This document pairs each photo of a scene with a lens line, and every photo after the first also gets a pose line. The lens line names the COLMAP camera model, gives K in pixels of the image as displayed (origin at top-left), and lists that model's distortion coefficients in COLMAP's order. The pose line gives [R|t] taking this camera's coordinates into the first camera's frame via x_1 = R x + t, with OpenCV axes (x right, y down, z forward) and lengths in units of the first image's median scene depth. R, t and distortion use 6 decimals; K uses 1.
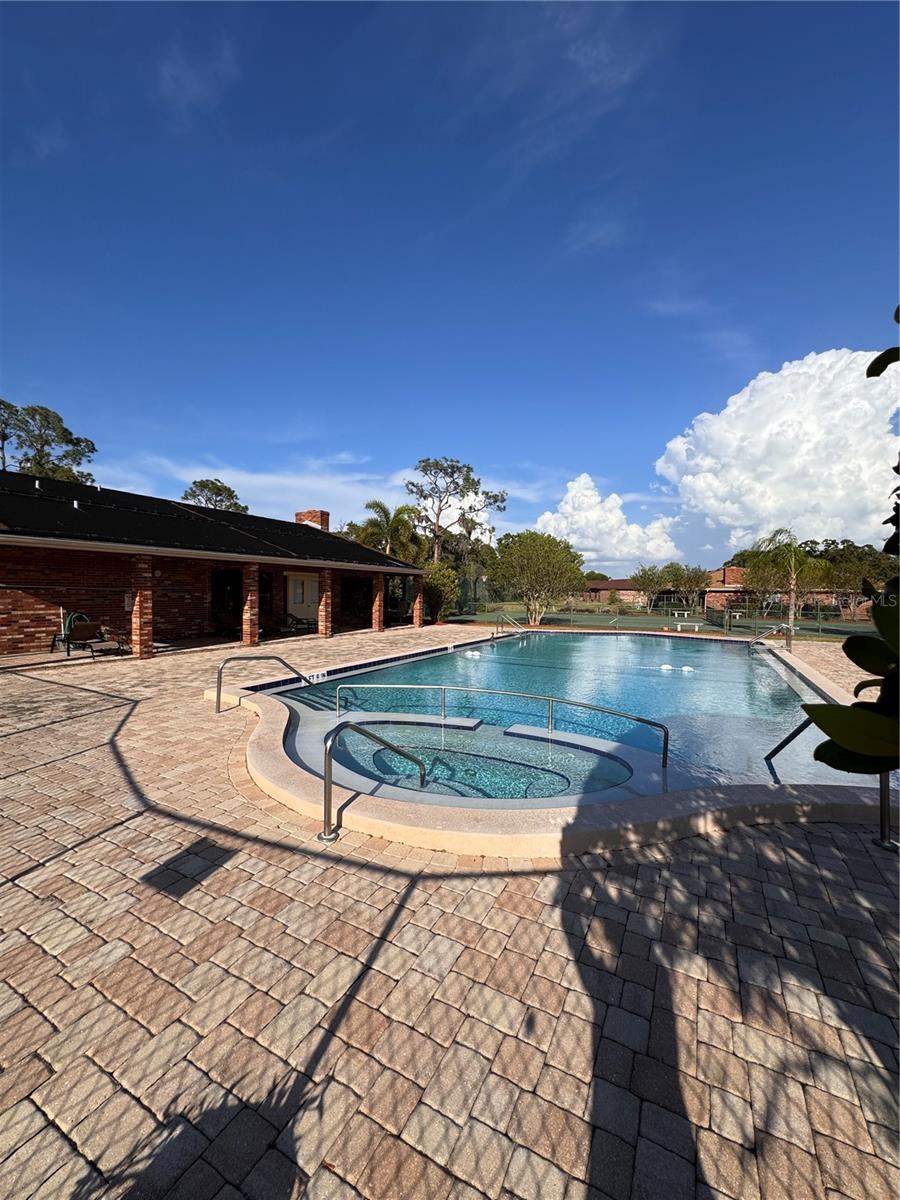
lens RADIAL K [[480.6, 0, 444.8], [0, 480.6, 599.1], [0, 0, 1]] dist [-0.002571, 0.000884]
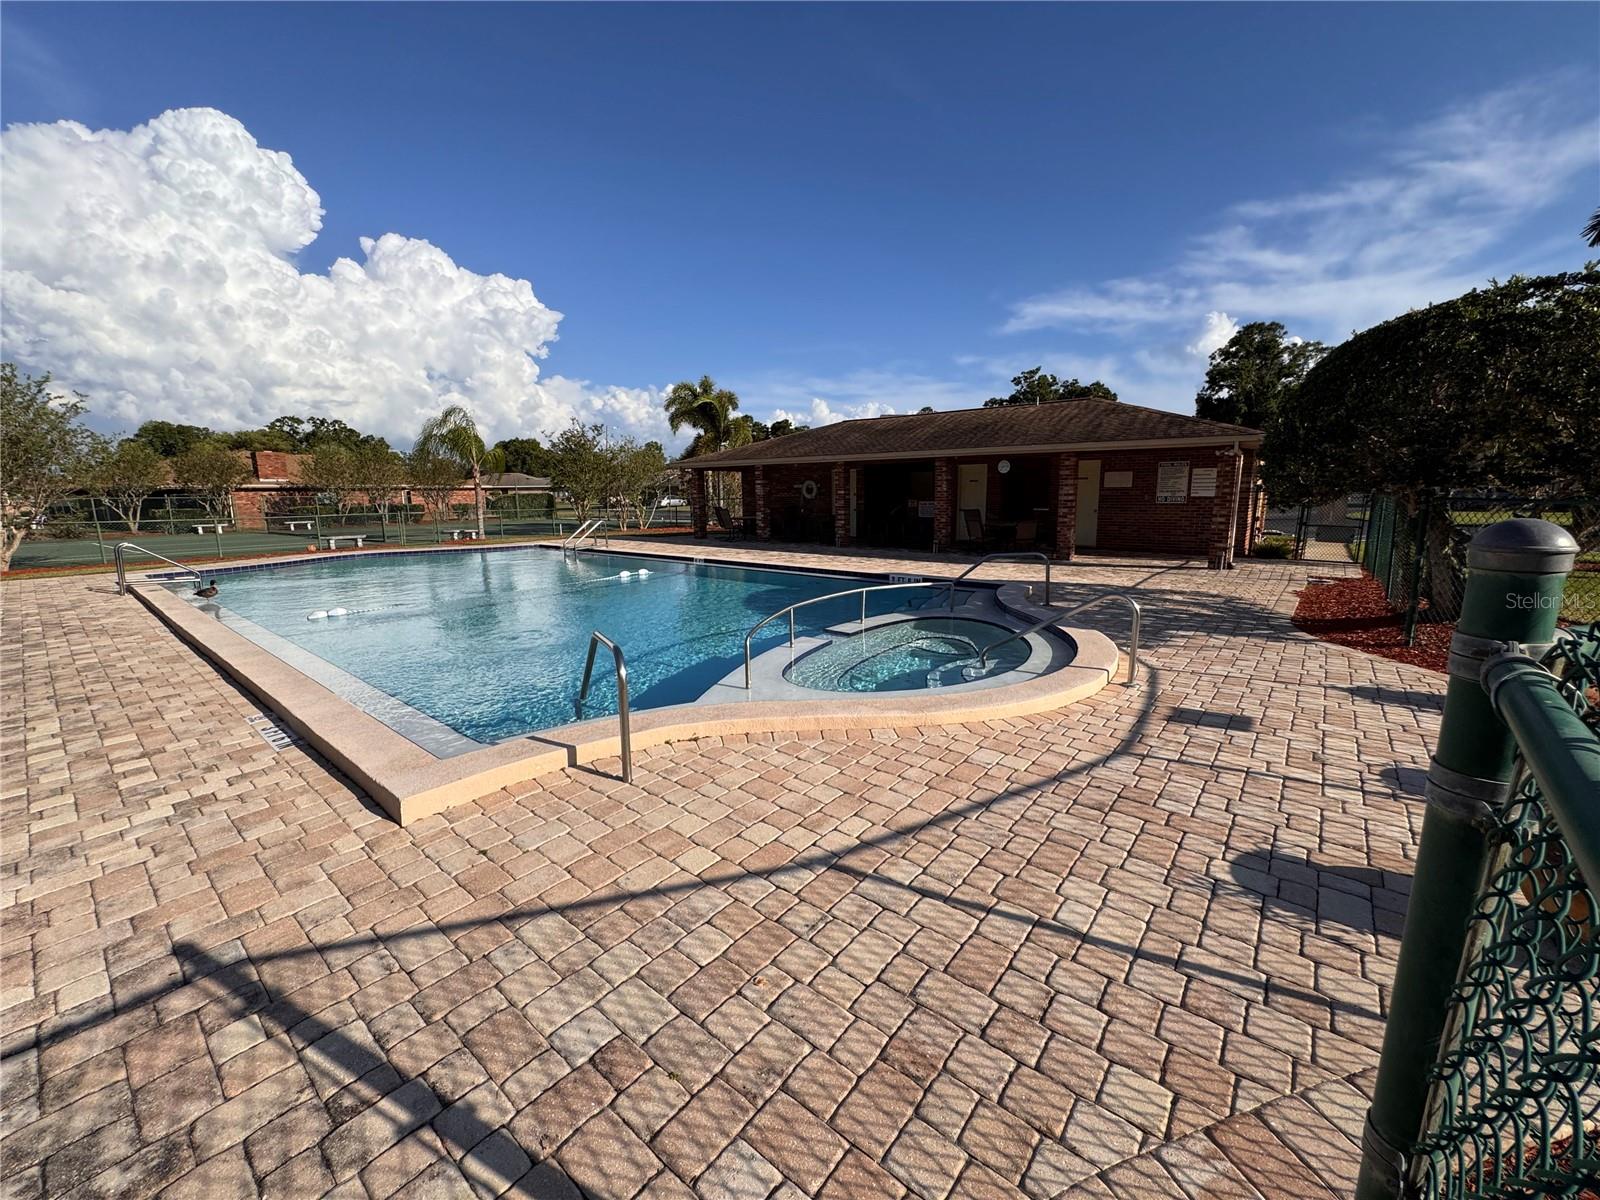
lens RADIAL K [[640.8, 0, 811.5], [0, 640.8, 567.0], [0, 0, 1]] dist [-0.002571, 0.000884]
pose [[0.189452, -0.129113, 0.973364, -0.516989], [0.028054, 0.991624, 0.126075, -0.001812], [-0.981489, 0.003422, 0.191487, 0.399734]]
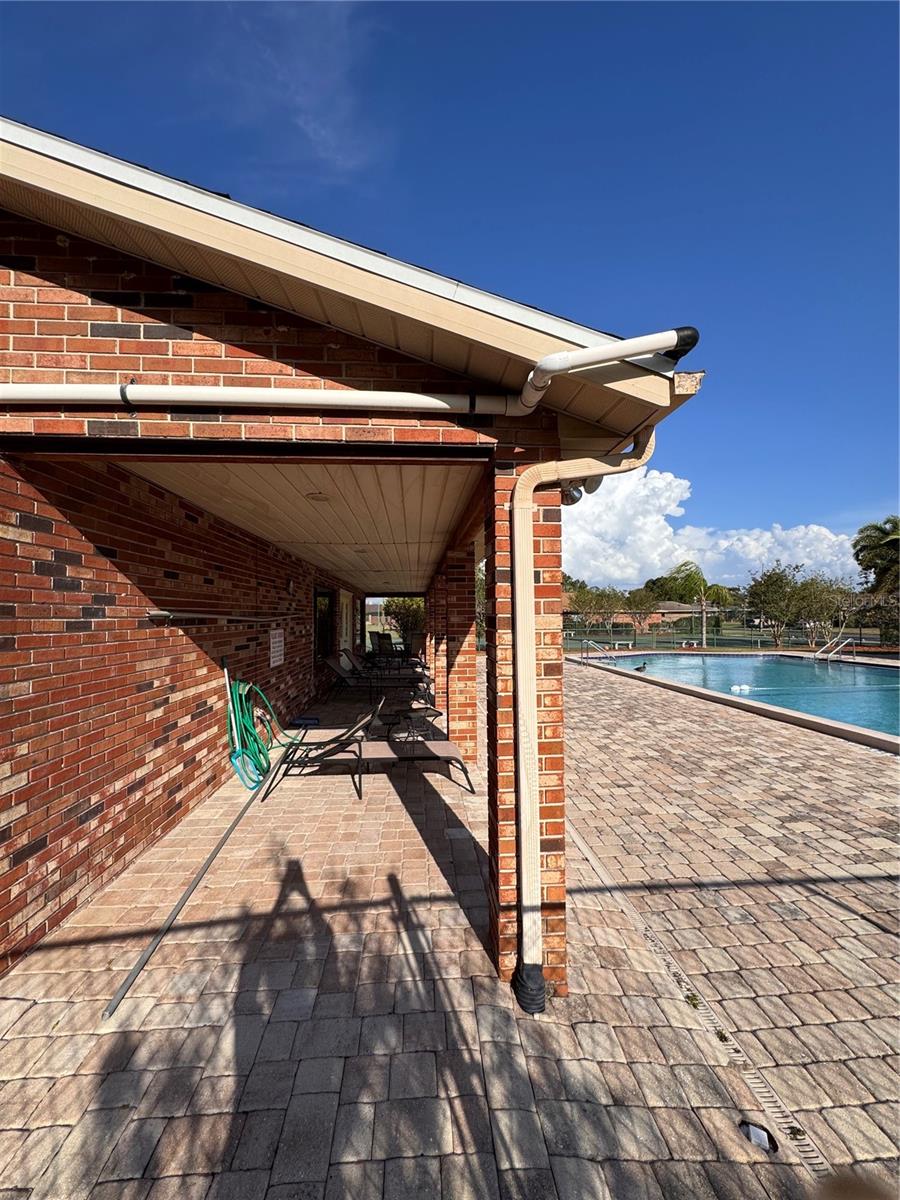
lens RADIAL K [[480.6, 0, 451.6], [0, 480.6, 600.7], [0, 0, 1]] dist [-0.002571, 0.000884]
pose [[0.840858, 0.001218, 0.541255, -0.743087], [0.025054, 0.998838, -0.041169, -0.010486], [-0.540676, 0.048178, 0.839850, 0.524098]]
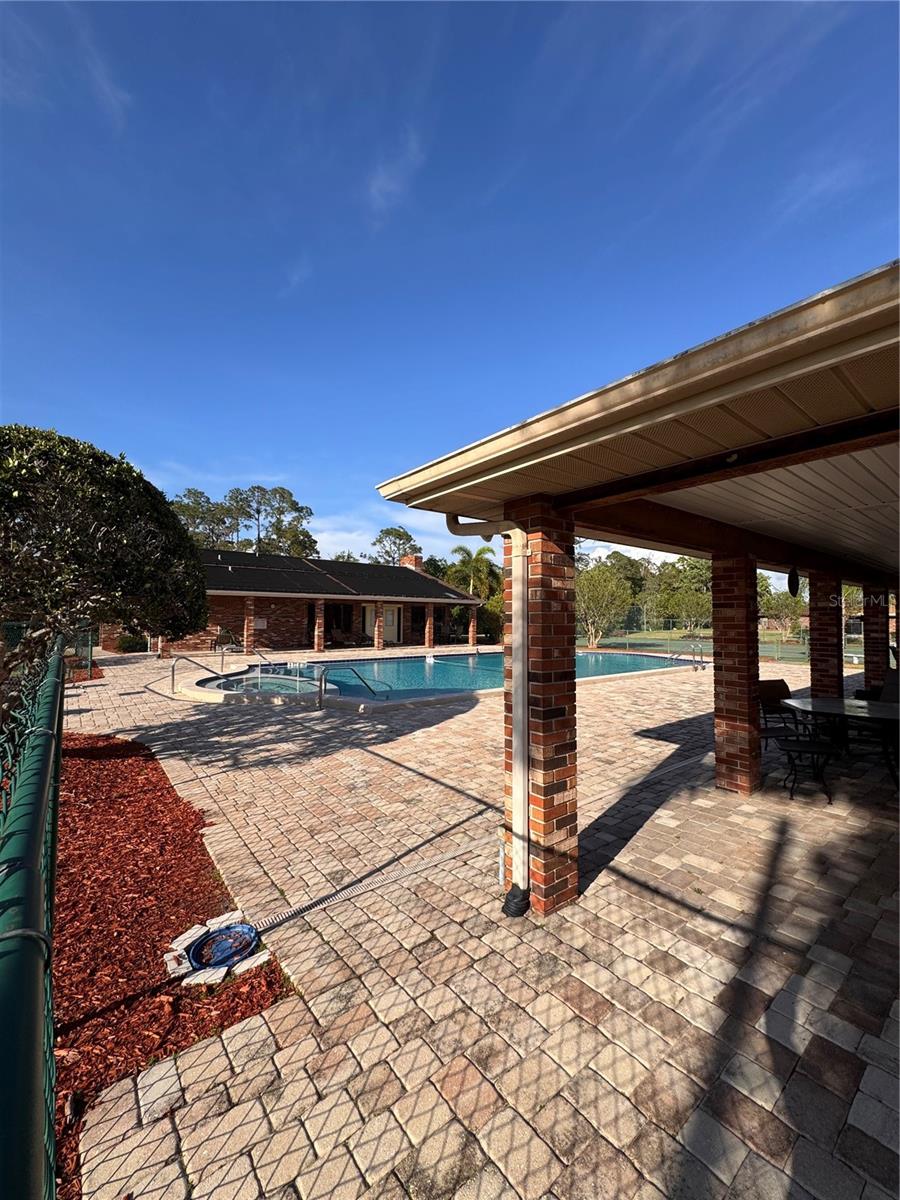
lens RADIAL K [[480.6, 0, 449.7], [0, 480.6, 602.9], [0, 0, 1]] dist [-0.002571, 0.000884]
pose [[0.916083, -0.013768, -0.400751, 0.518782], [-0.006090, 0.998817, -0.048235, 0.008814], [0.400941, 0.046628, 0.914916, -0.223354]]
